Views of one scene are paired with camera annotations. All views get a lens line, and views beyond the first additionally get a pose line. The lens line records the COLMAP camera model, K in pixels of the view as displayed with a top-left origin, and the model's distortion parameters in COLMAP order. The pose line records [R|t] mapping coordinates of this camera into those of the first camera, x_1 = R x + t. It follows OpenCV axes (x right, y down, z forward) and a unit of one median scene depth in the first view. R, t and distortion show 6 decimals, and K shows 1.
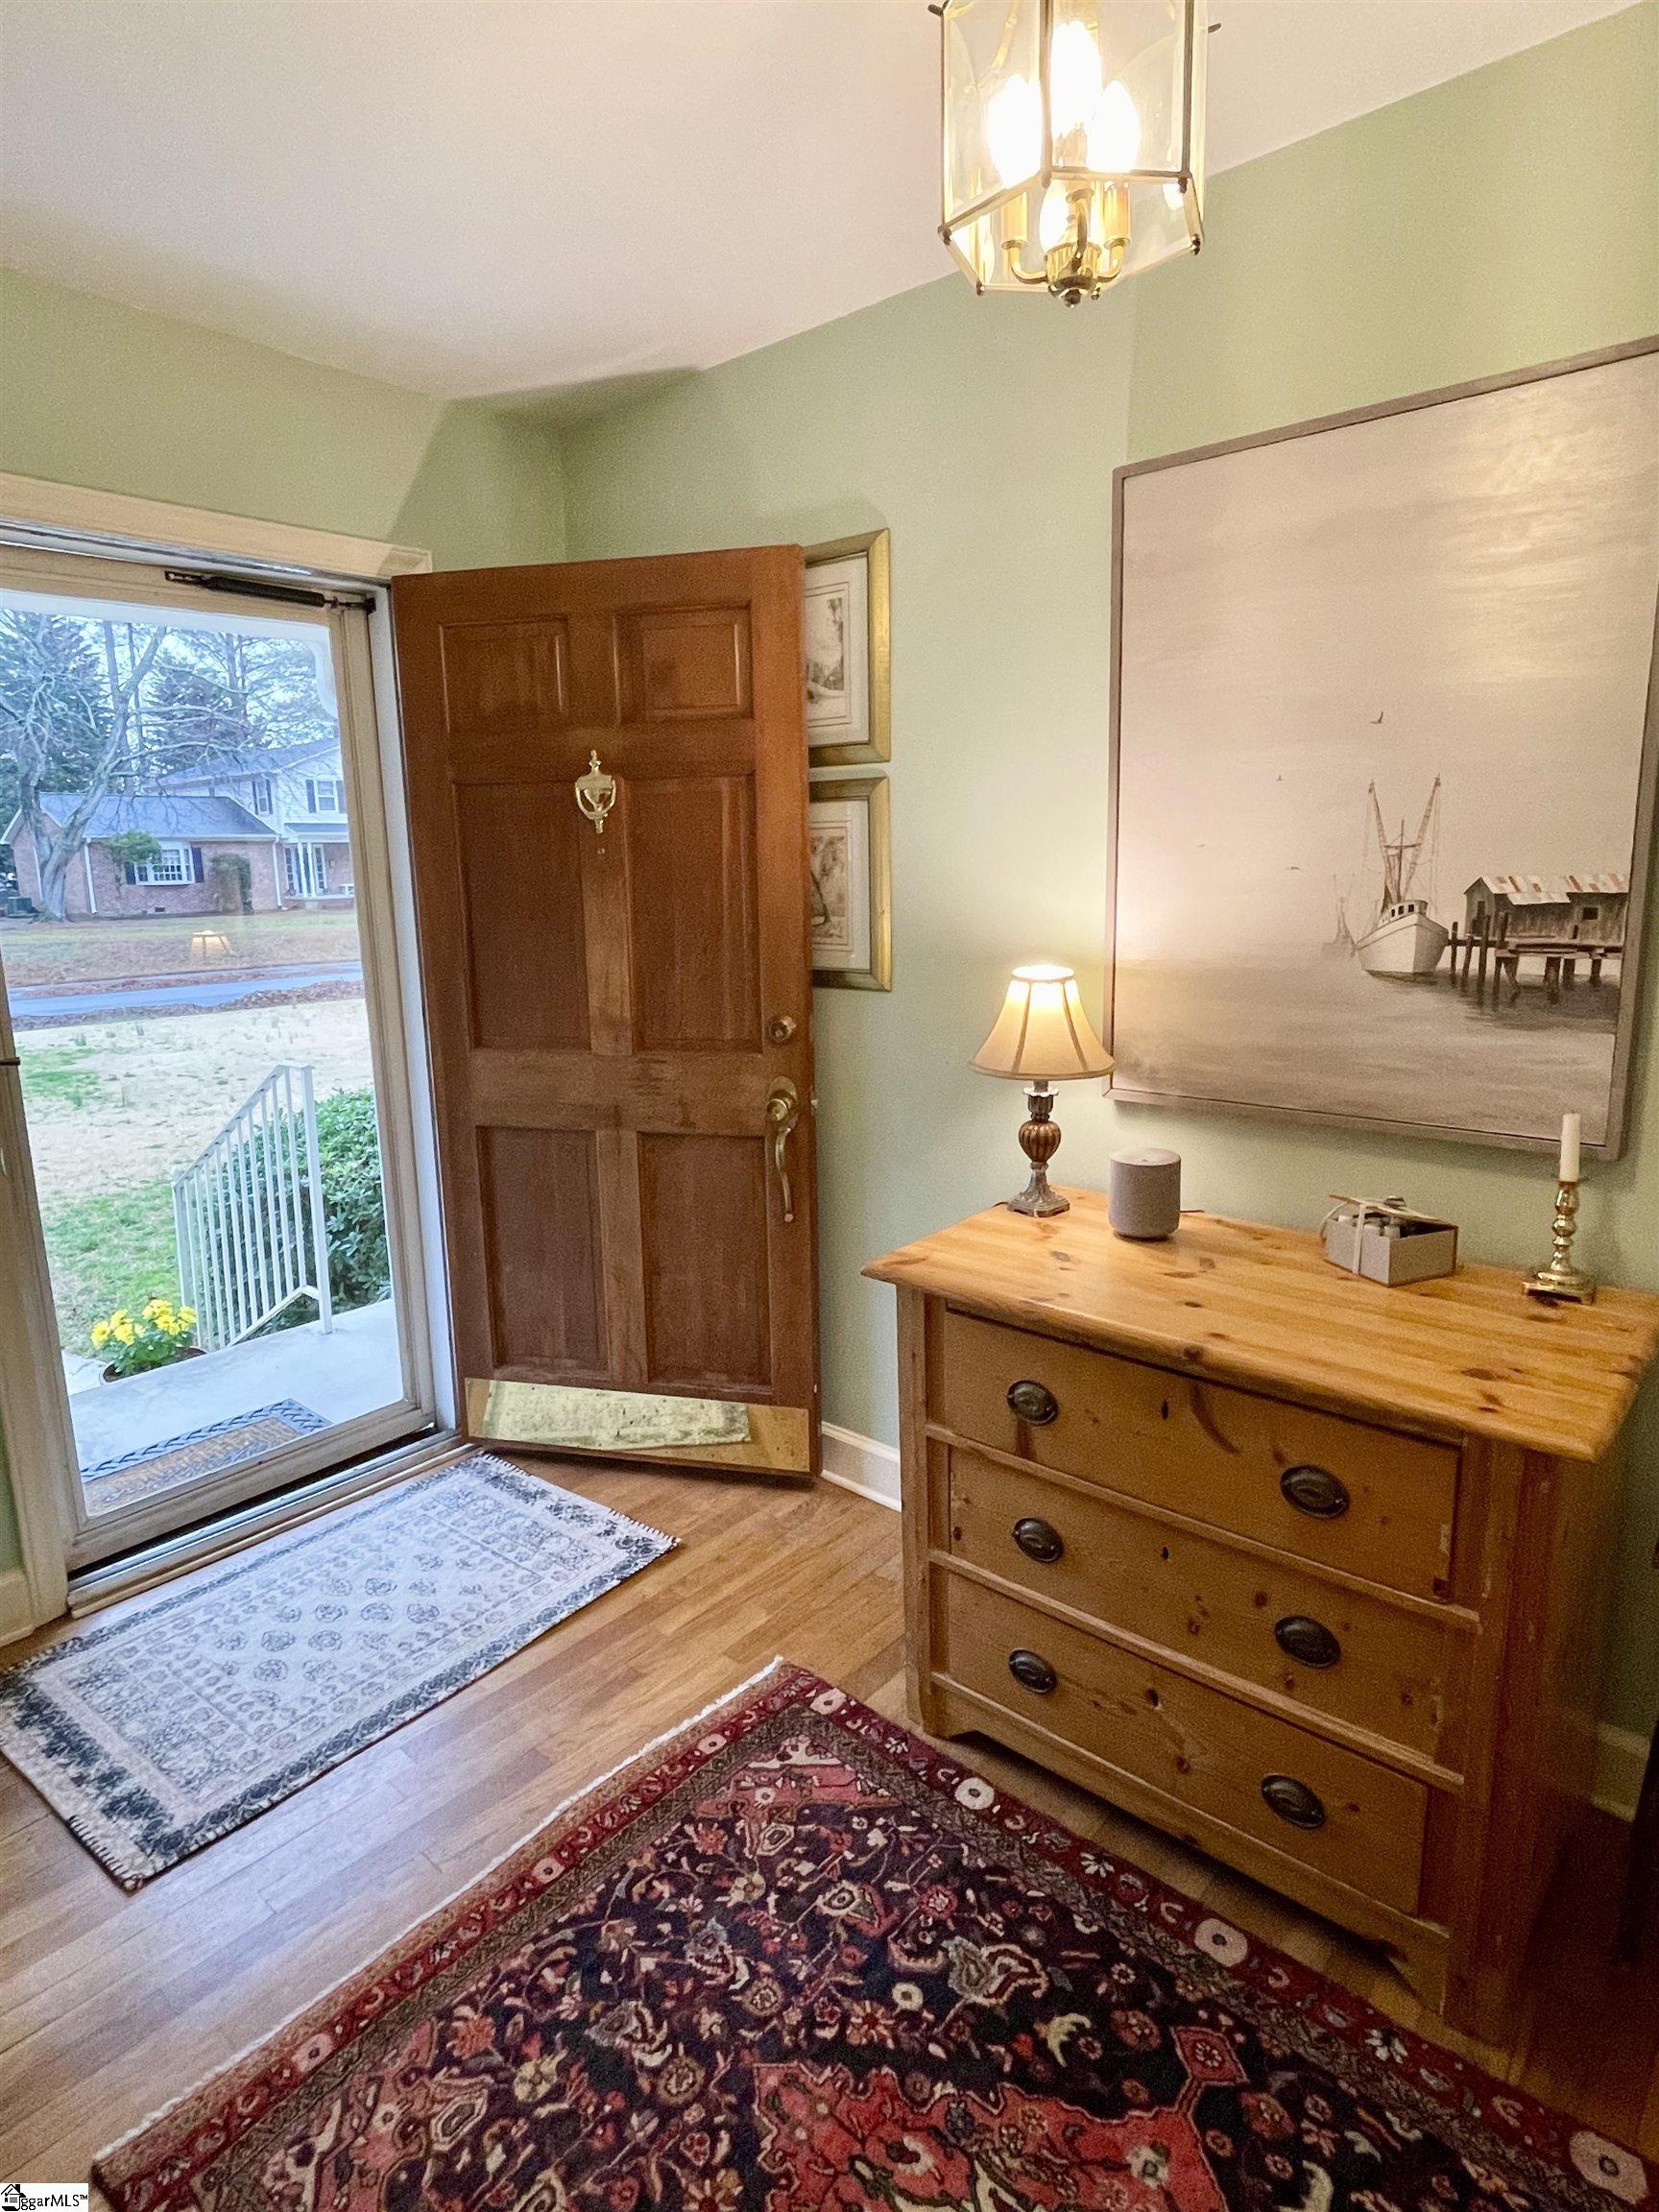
lens RADIAL K [[1231.2, 0, 834.4], [0, 1231.2, 1069.5], [0, 0, 1]] dist [-0.002724, -0.000907]
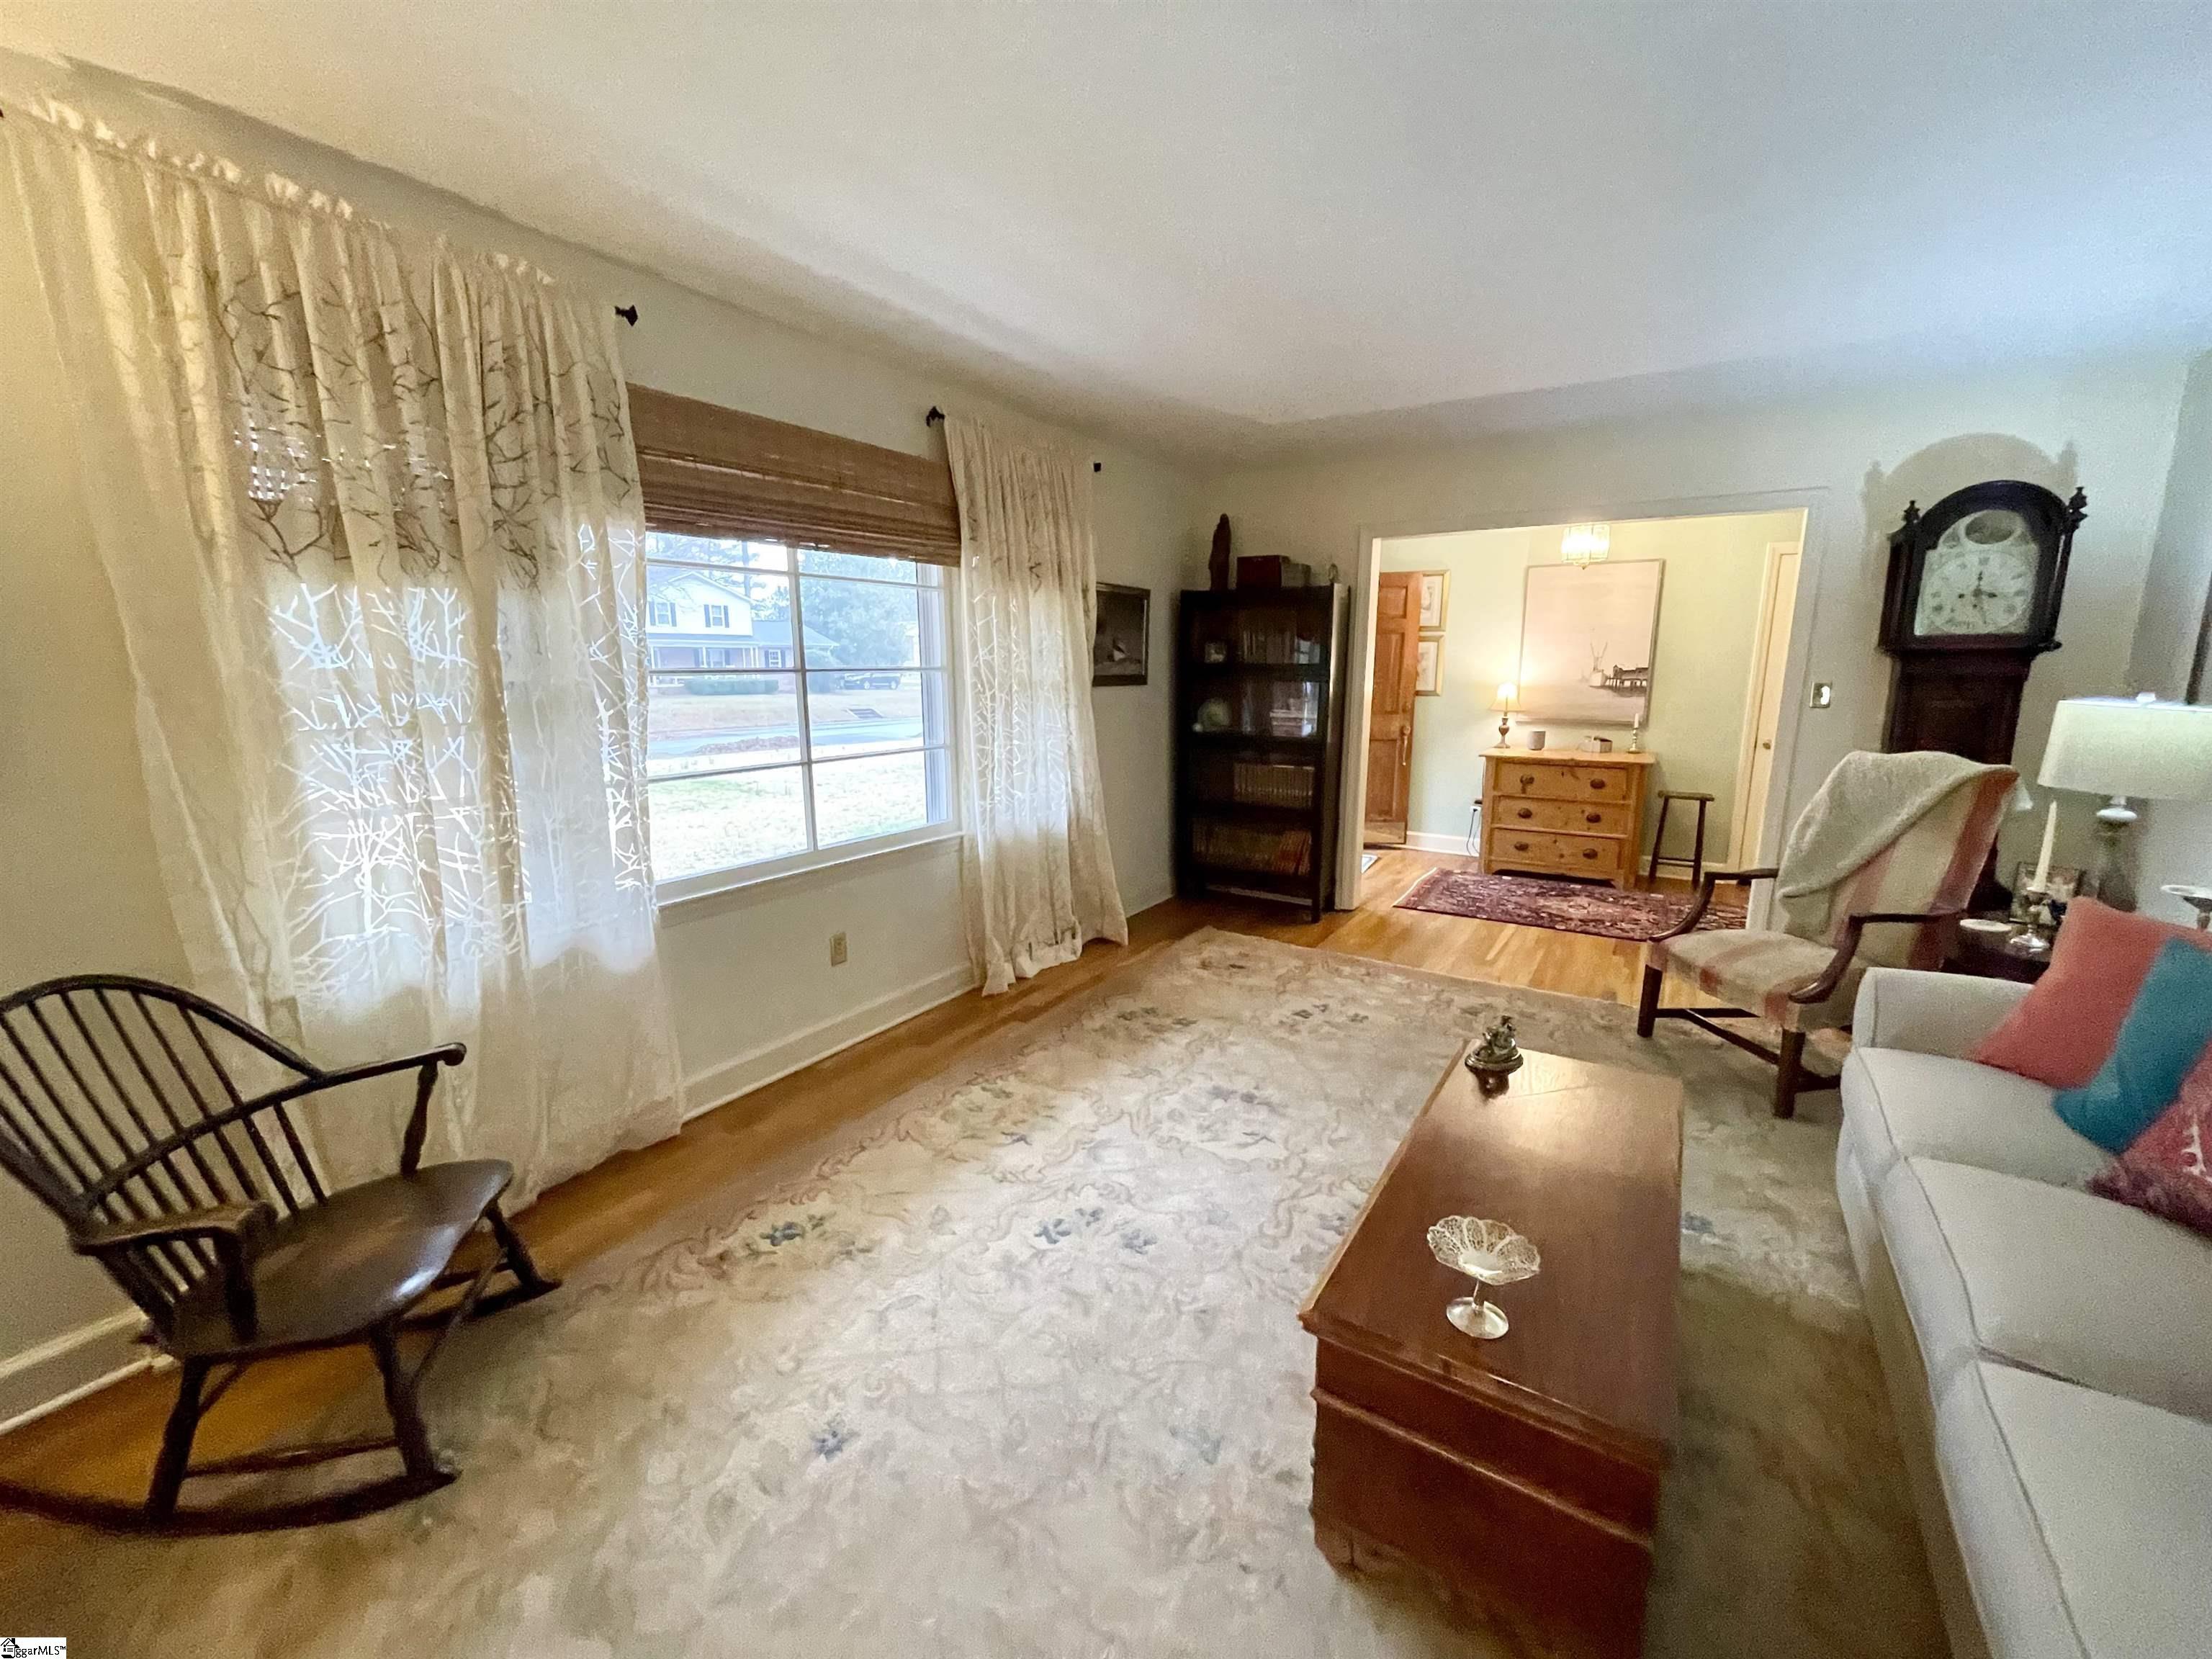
lens RADIAL K [[906.4, 0, 1097.9], [0, 906.4, 823.9], [0, 0, 1]] dist [-0.000429, -0.000486]
pose [[0.988204, -0.010129, 0.152807, -1.848462], [0.009965, 0.999949, 0.001840, 0.401321], [-0.152817, -0.000295, 0.988254, -1.980370]]
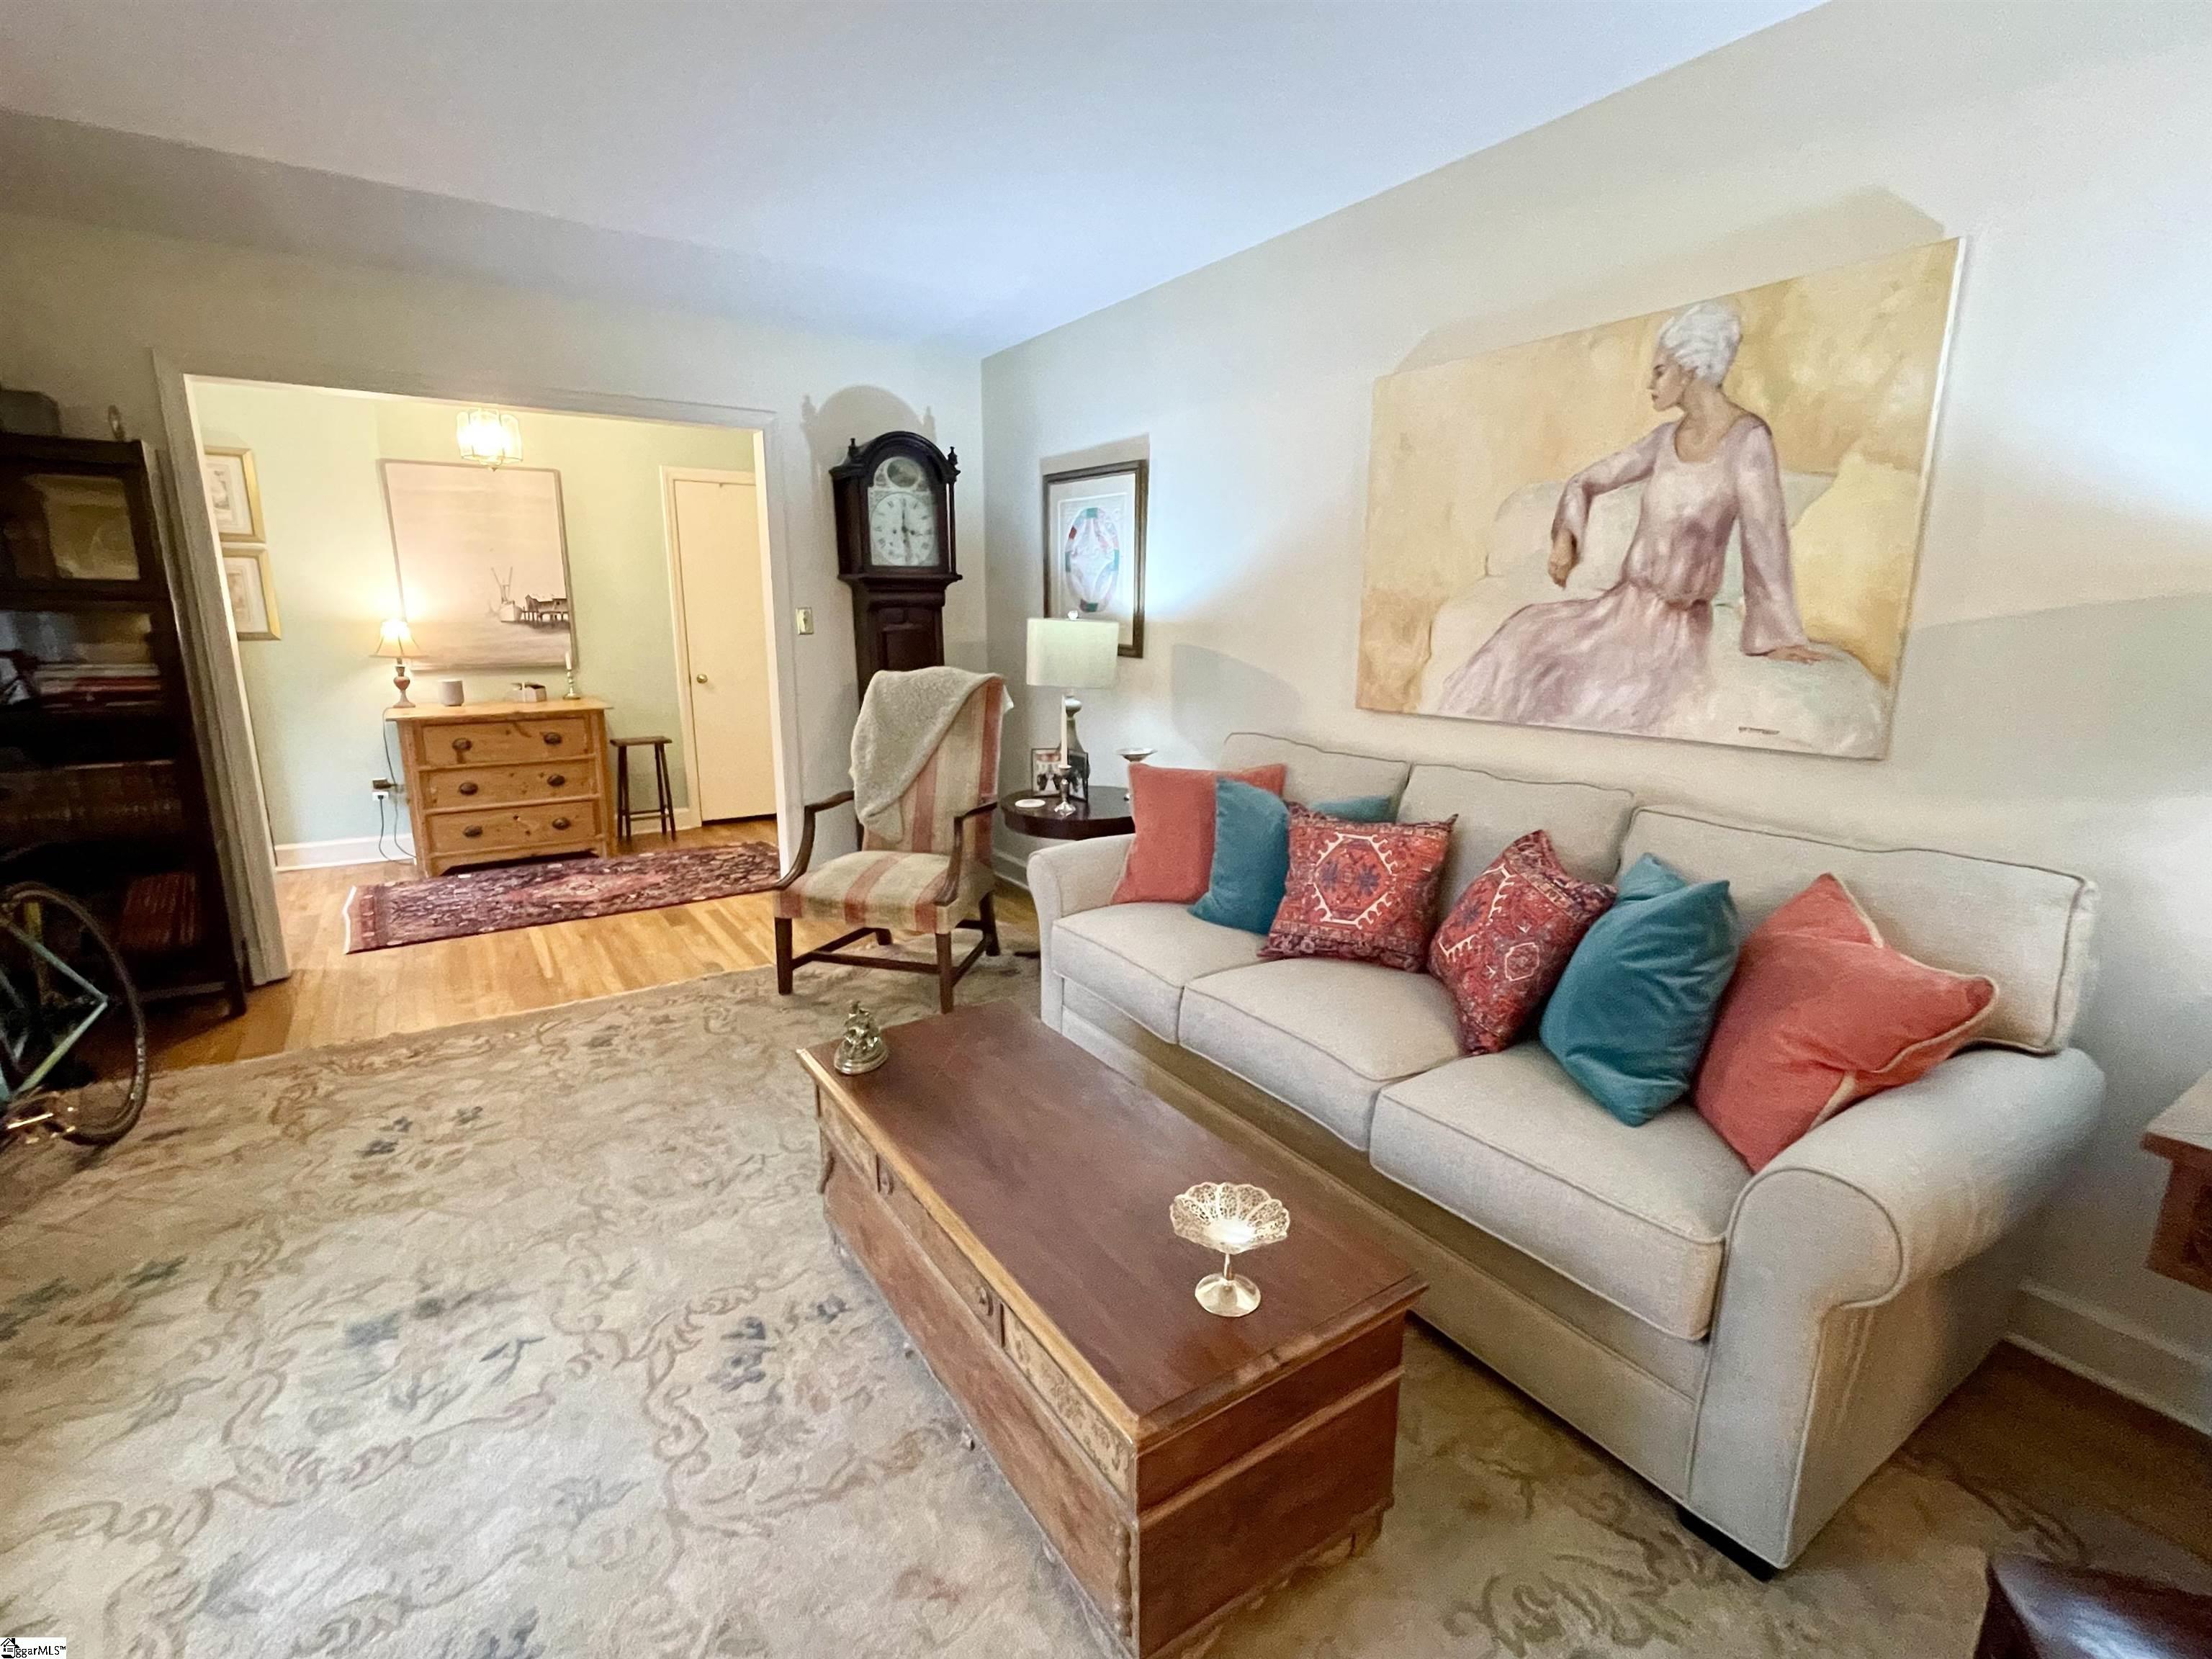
lens RADIAL K [[1023.9, 0, 1106.0], [0, 1023.9, 829.5], [0, 0, 1]] dist [-0.002102, 0.000460]
pose [[0.246159, -0.186364, 0.951144, -2.107167], [0.160719, 0.975603, 0.149562, 0.355044], [-0.955811, 0.116050, 0.270106, -1.425987]]
